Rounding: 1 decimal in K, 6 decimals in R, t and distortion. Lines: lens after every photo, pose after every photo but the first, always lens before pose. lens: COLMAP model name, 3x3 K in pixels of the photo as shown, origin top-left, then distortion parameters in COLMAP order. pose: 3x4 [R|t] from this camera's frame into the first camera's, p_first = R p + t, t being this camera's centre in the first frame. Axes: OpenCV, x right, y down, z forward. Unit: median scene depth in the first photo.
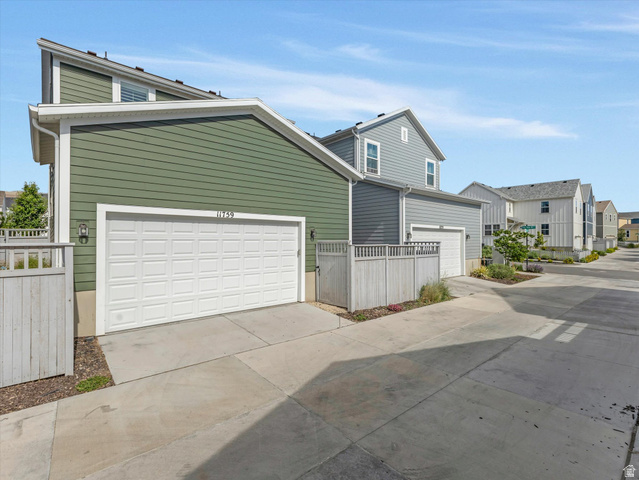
lens RADIAL K [[316.2, 0, 318.5], [0, 316.2, 242.5], [0, 0, 1]] dist [0.002925, -0.001803]
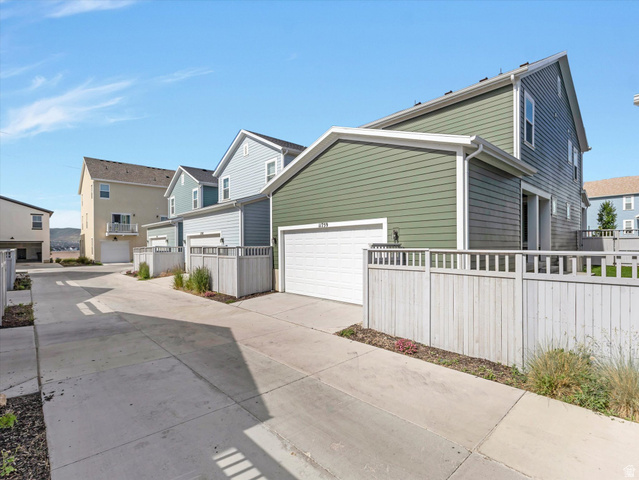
lens RADIAL K [[316.2, 0, 320.1], [0, 316.2, 245.8], [0, 0, 1]] dist [0.002925, -0.001803]
pose [[0.022366, 0.000813, -0.999750, 1.232732], [0.004705, 0.999989, 0.000919, -0.001689], [0.999739, -0.004725, 0.022362, 1.124156]]
